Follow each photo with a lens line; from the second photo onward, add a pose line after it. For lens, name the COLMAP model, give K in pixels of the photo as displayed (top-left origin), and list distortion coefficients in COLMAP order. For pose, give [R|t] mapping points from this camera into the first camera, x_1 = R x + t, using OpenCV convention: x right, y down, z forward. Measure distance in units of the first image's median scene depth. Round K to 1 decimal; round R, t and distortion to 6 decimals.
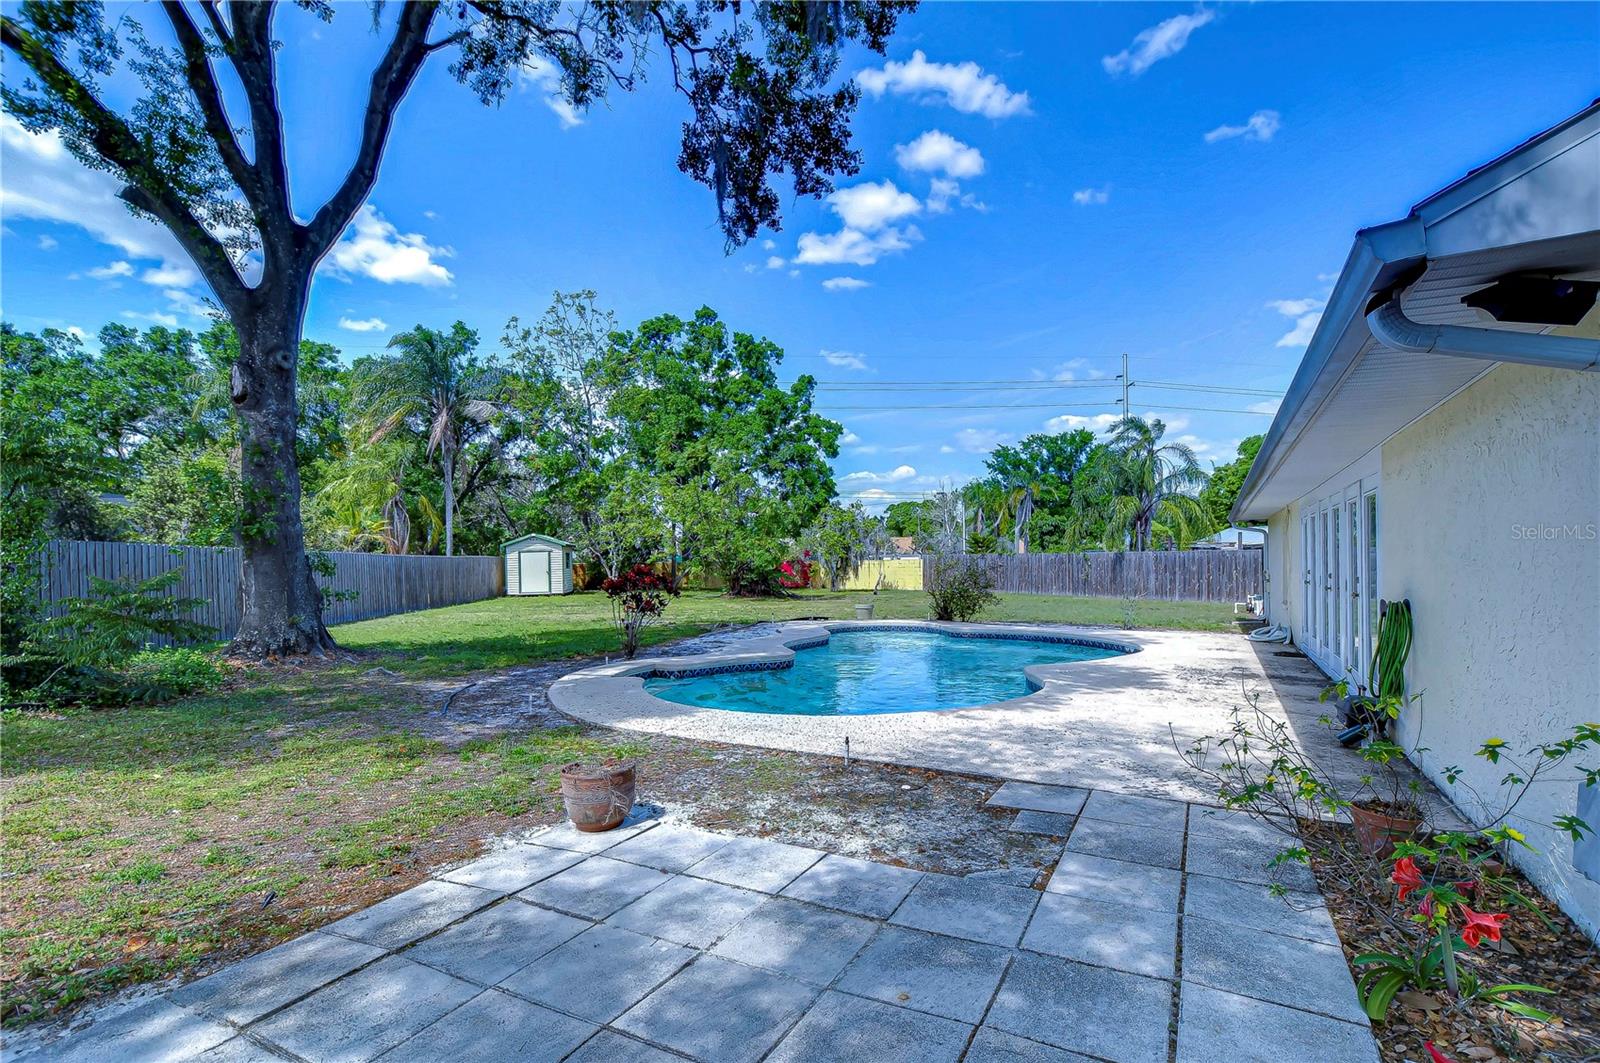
lens RADIAL K [[748.1, 0, 803.6], [0, 748.1, 575.5], [0, 0, 1]] dist [-0.000683, -0.000355]
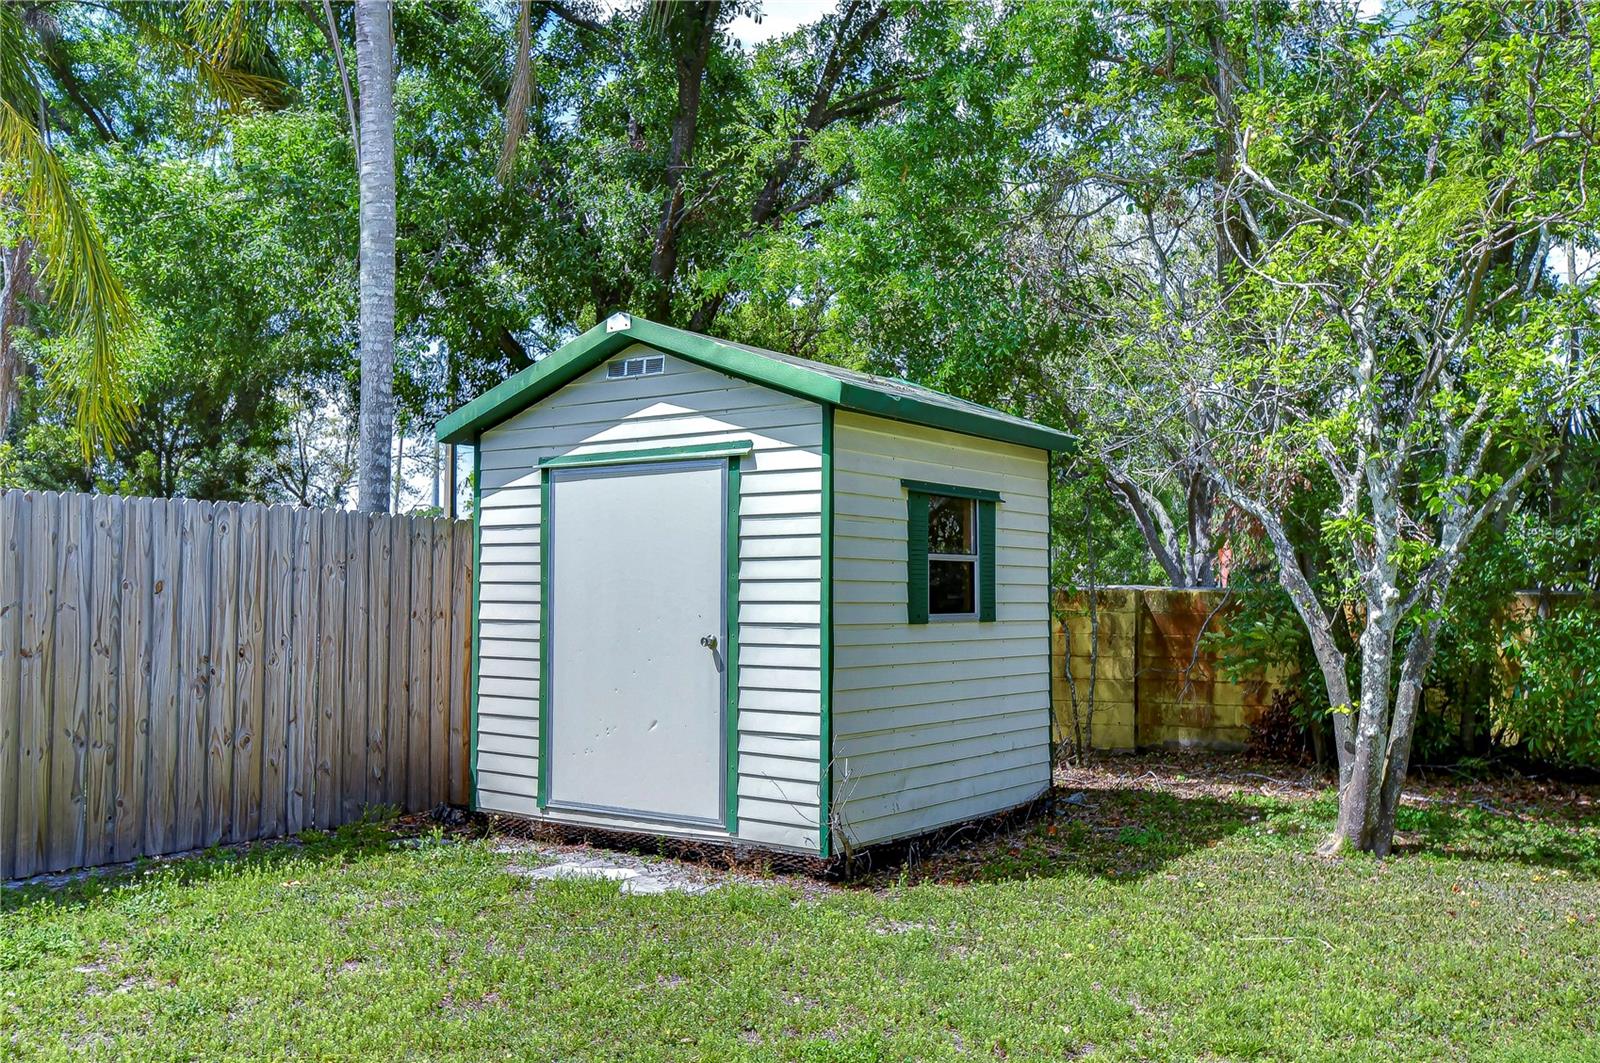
lens RADIAL K [[1431.8, 0, 799.3], [0, 1431.8, 533.4], [0, 0, 1]] dist [0.008118, 0.003573]
pose [[0.743446, -0.006443, -0.668765, -0.188887], [-0.040185, 0.997717, -0.054284, -0.010427], [0.667588, 0.067232, 0.741490, 0.846836]]
